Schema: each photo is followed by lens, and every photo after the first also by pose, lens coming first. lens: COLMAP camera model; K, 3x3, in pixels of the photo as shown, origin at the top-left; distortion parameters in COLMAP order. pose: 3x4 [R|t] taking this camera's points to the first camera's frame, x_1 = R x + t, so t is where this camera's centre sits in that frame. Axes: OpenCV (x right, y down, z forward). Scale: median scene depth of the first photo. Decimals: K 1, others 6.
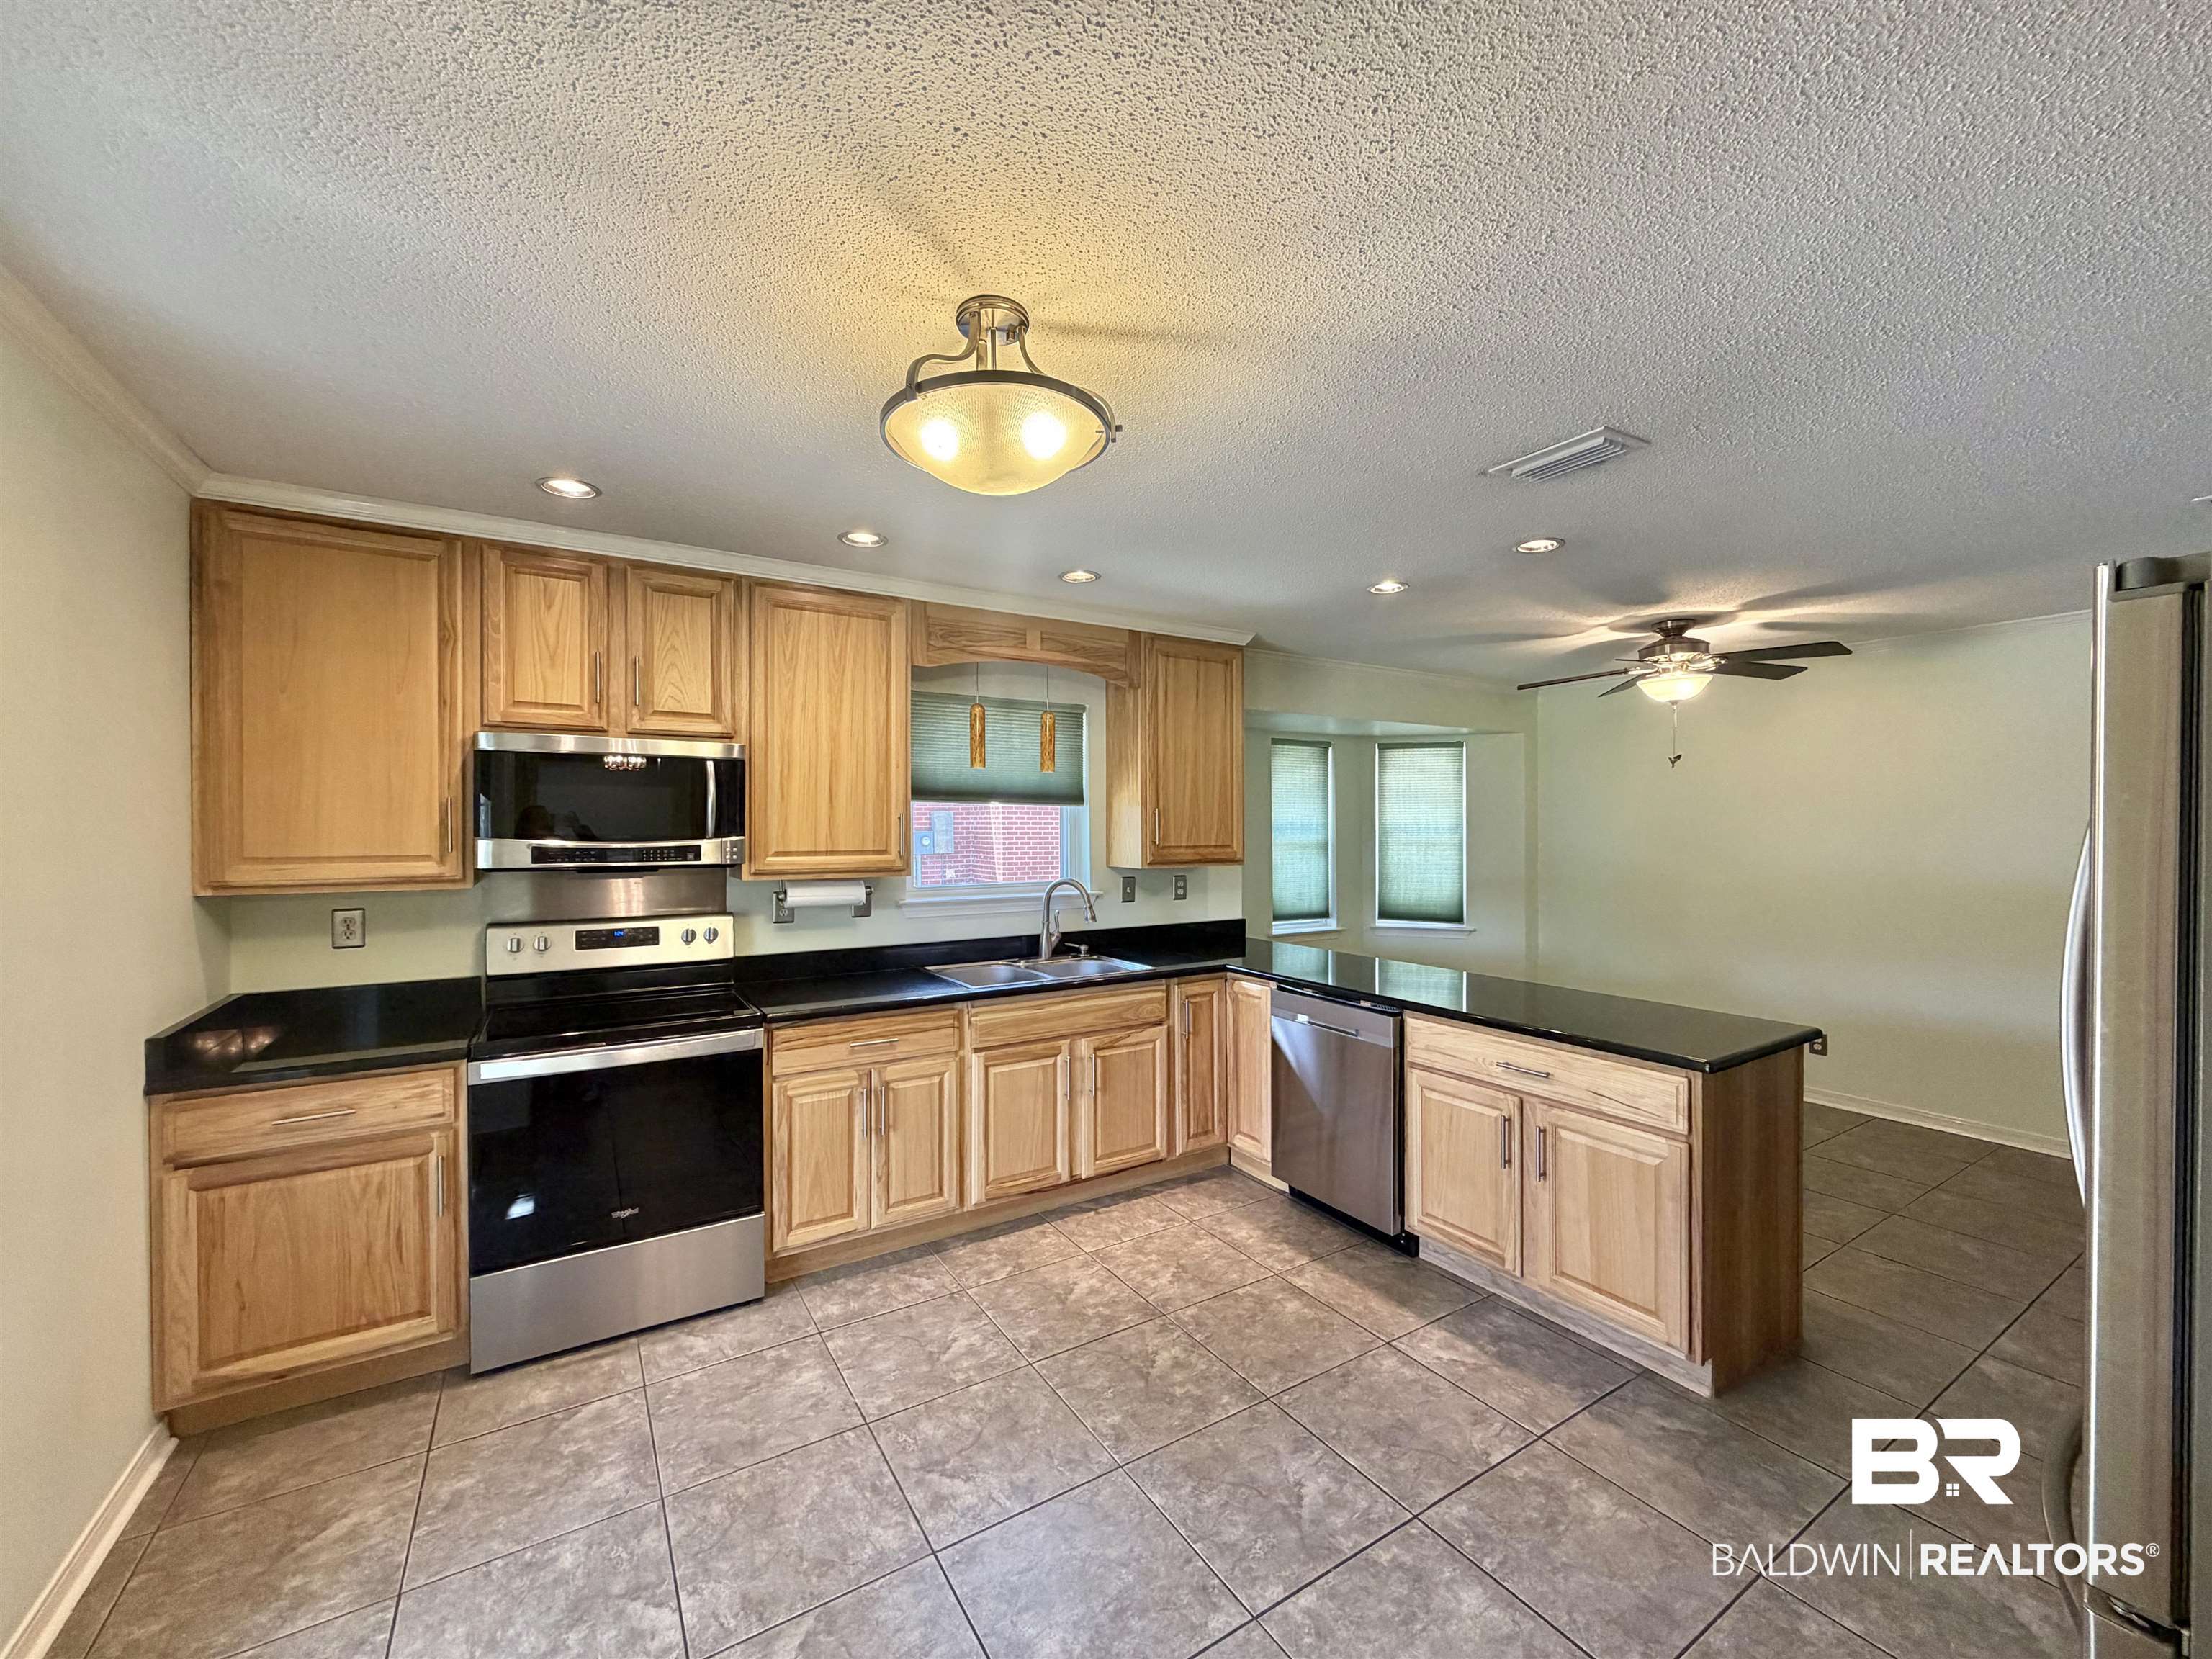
lens RADIAL K [[890.3, 0, 1109.9], [0, 890.3, 822.3], [0, 0, 1]] dist [0.000420, -0.000178]
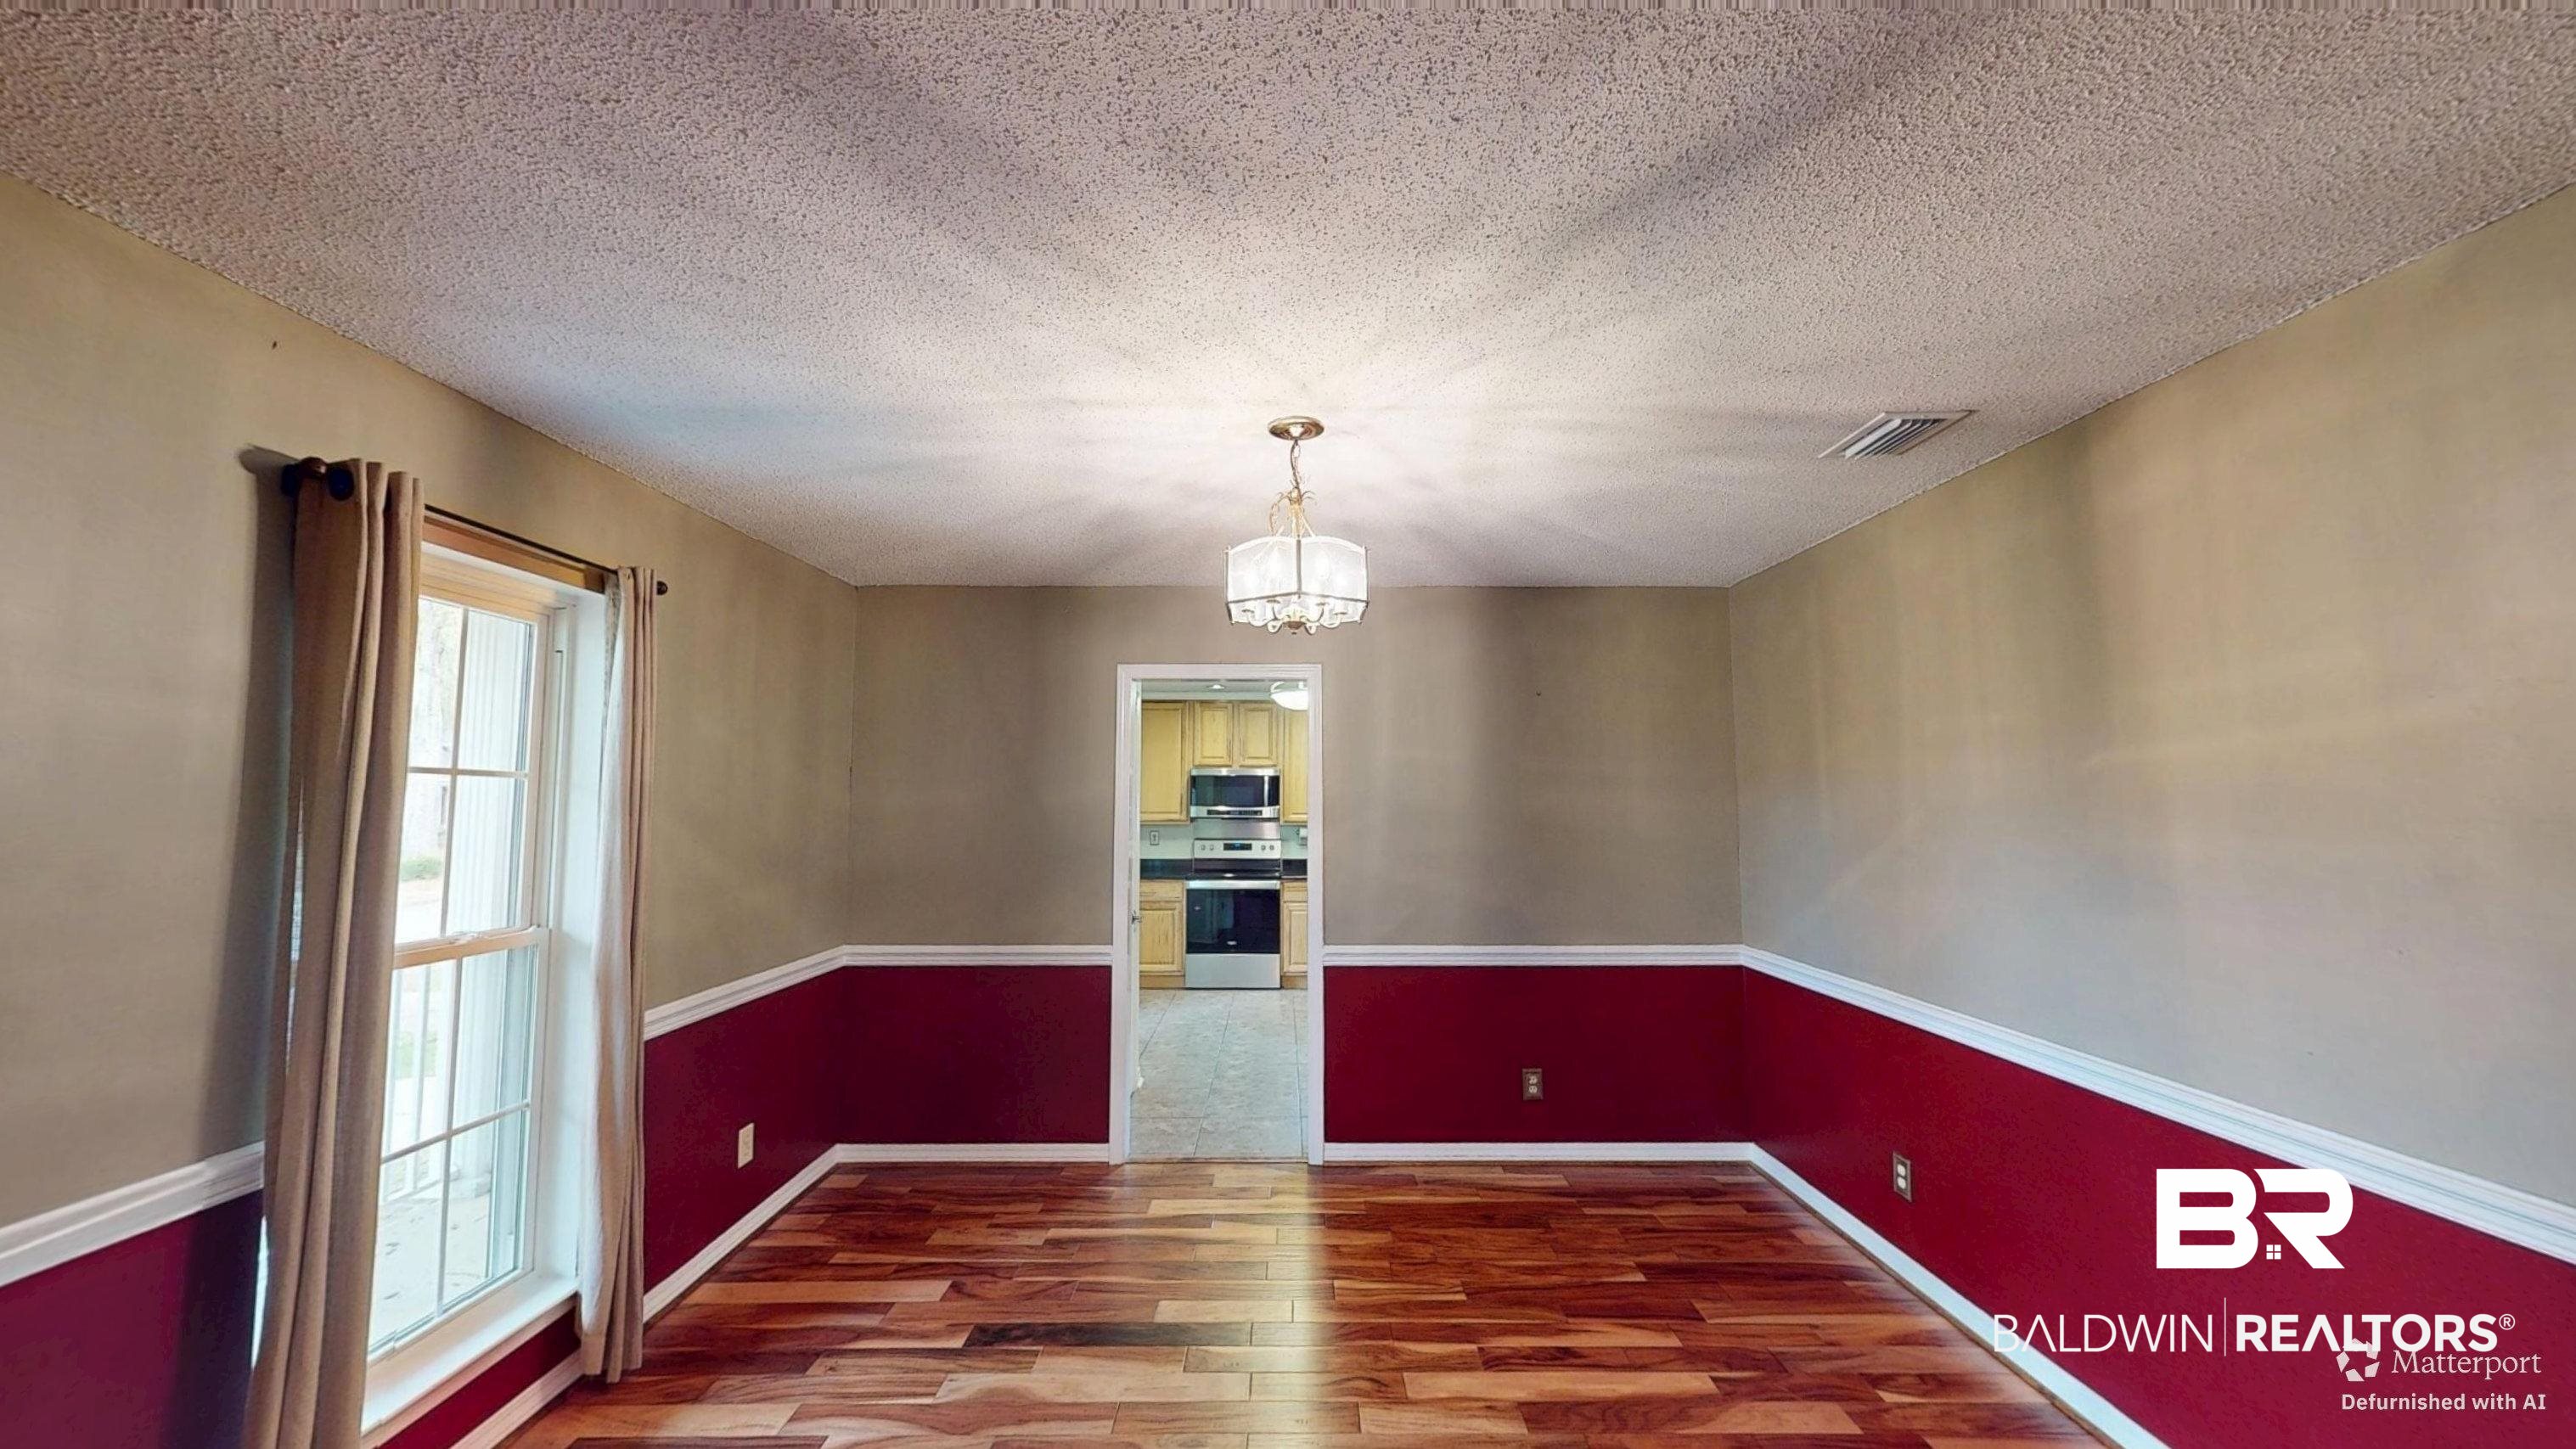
lens RADIAL K [[953.2, 0, 1282.7], [0, 953.2, 723.8], [0, 0, 1]] dist [-0.002297, 0.000076]
pose [[0.851085, -0.037795, -0.523665, 0.989299], [-0.004266, 0.996875, -0.078881, -0.004156], [0.525010, 0.069369, 0.848264, -1.252377]]
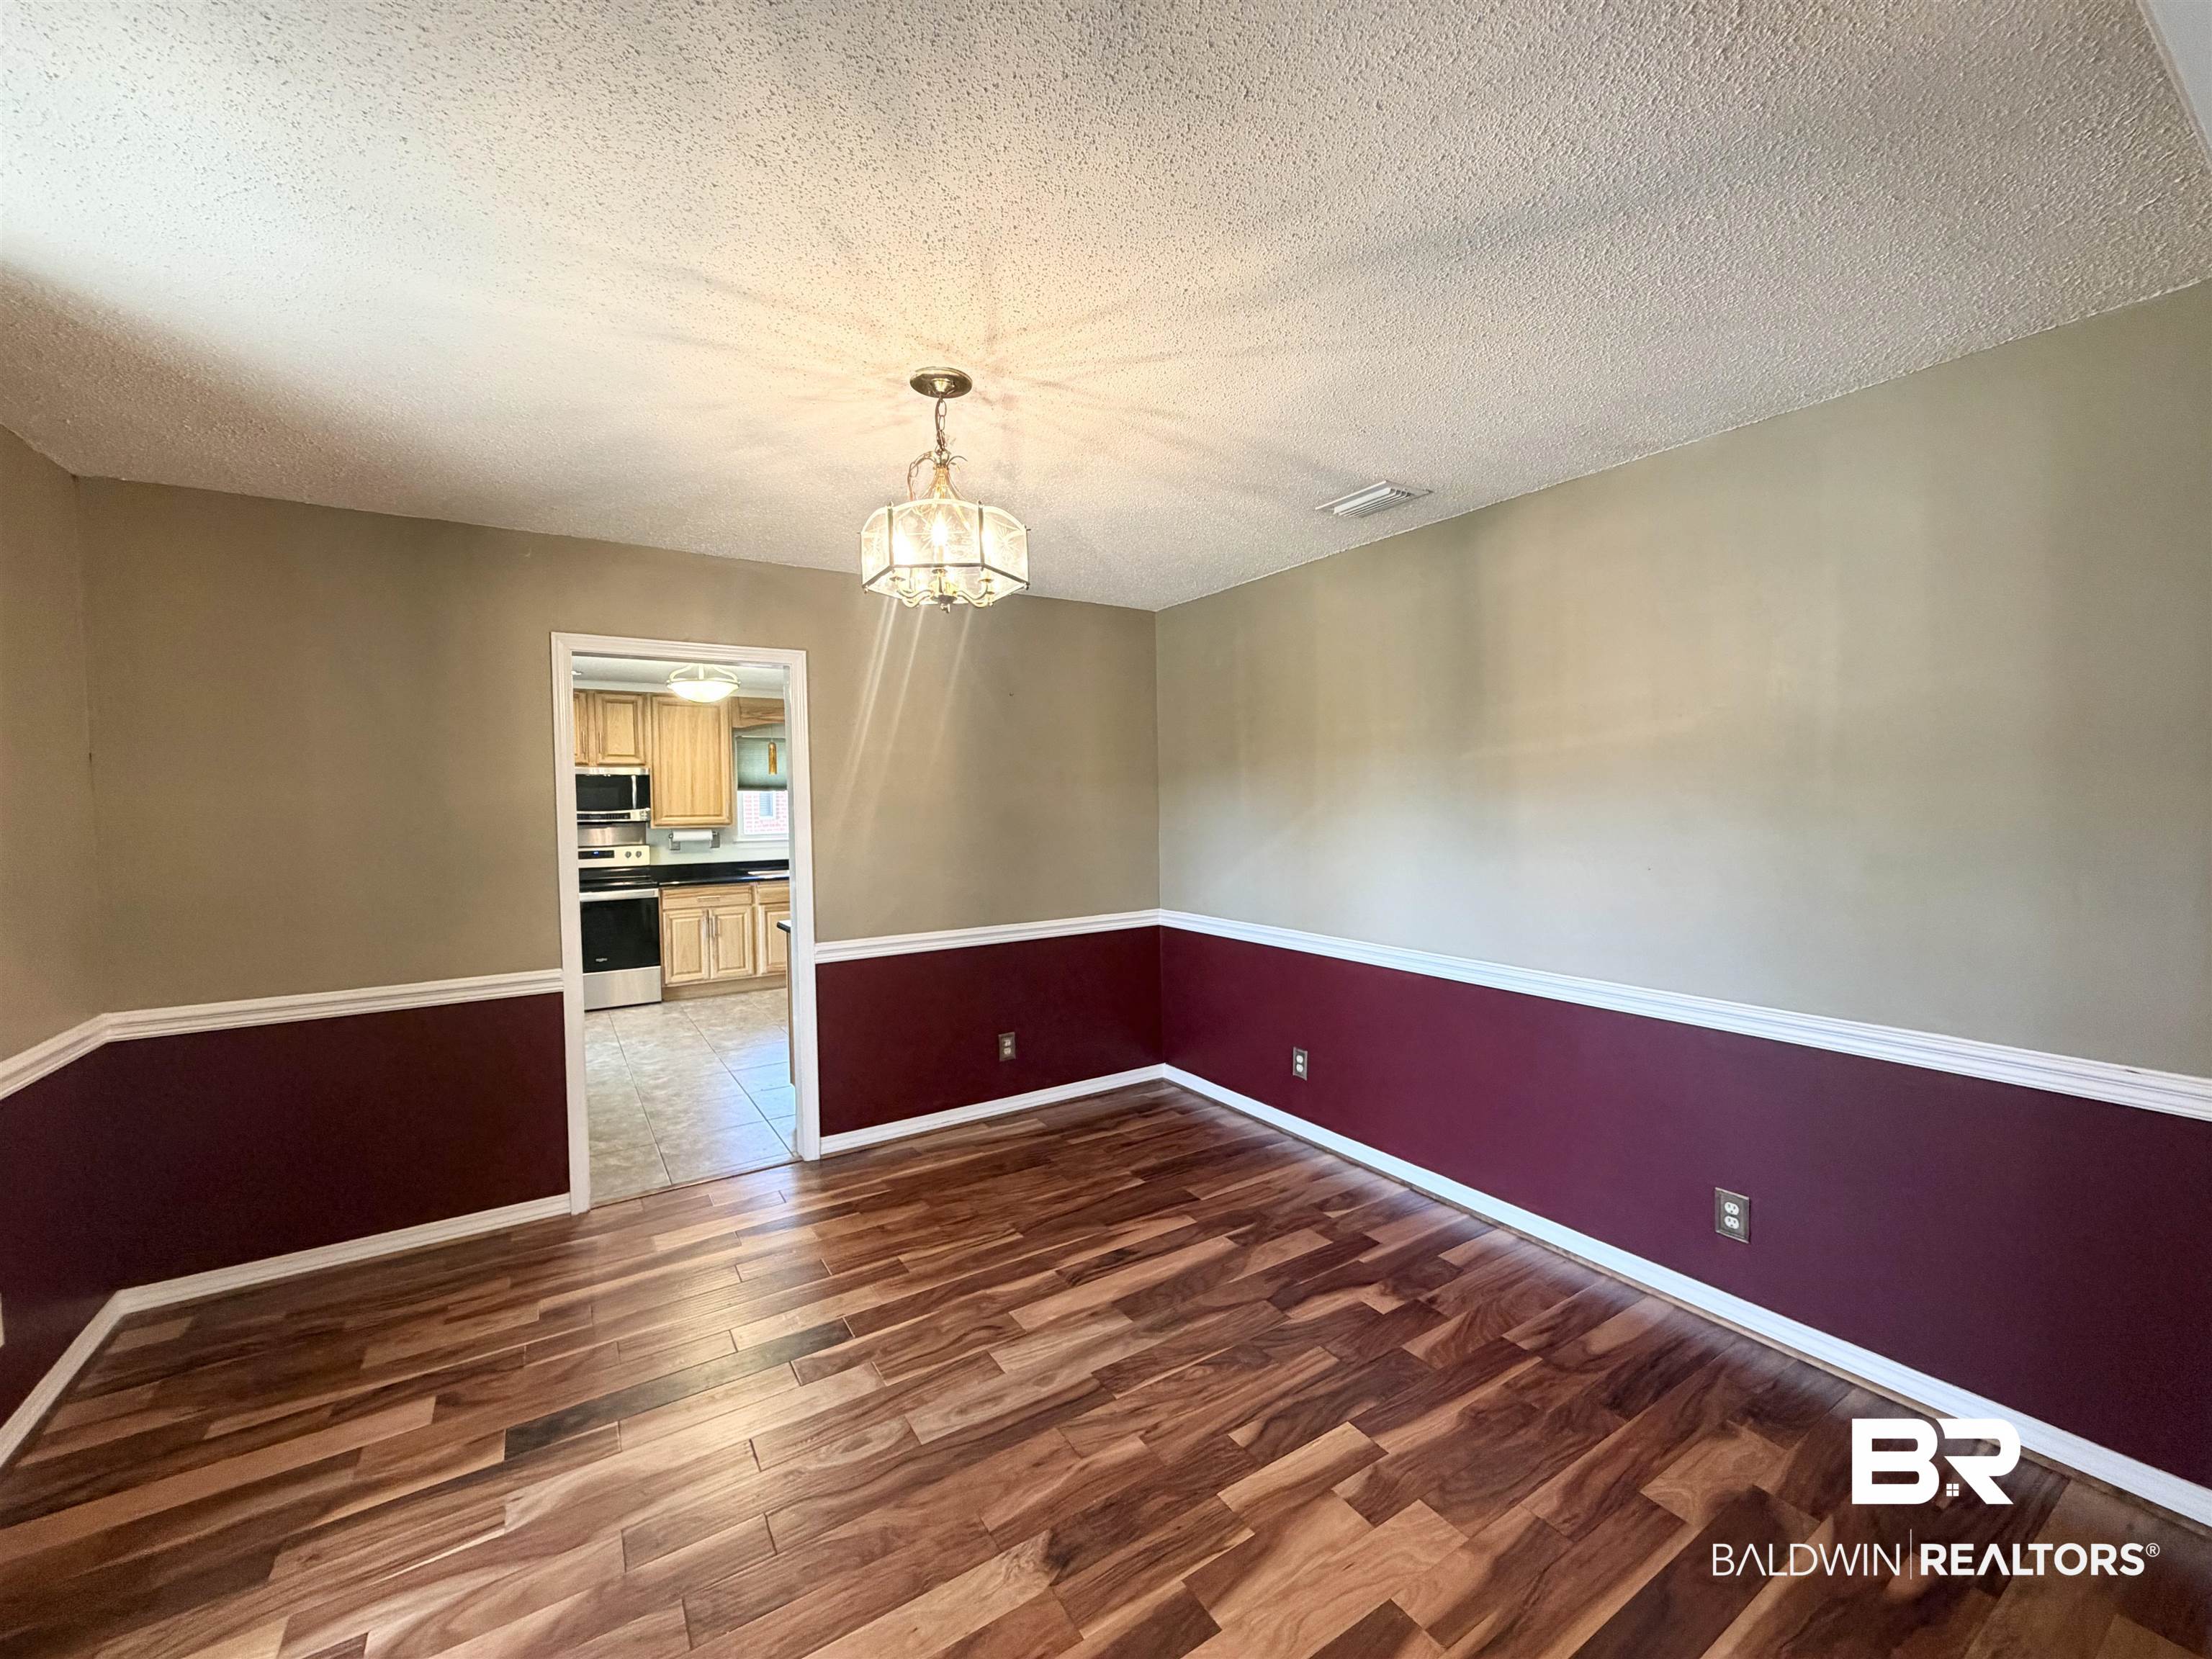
lens RADIAL K [[890.3, 0, 1117.7], [0, 890.3, 824.4], [0, 0, 1]] dist [0.000420, -0.000178]
pose [[0.999755, -0.012039, 0.018572, 0.732652], [0.011545, 0.999583, 0.026476, 0.009791], [-0.018883, -0.026255, 0.999477, -1.284645]]
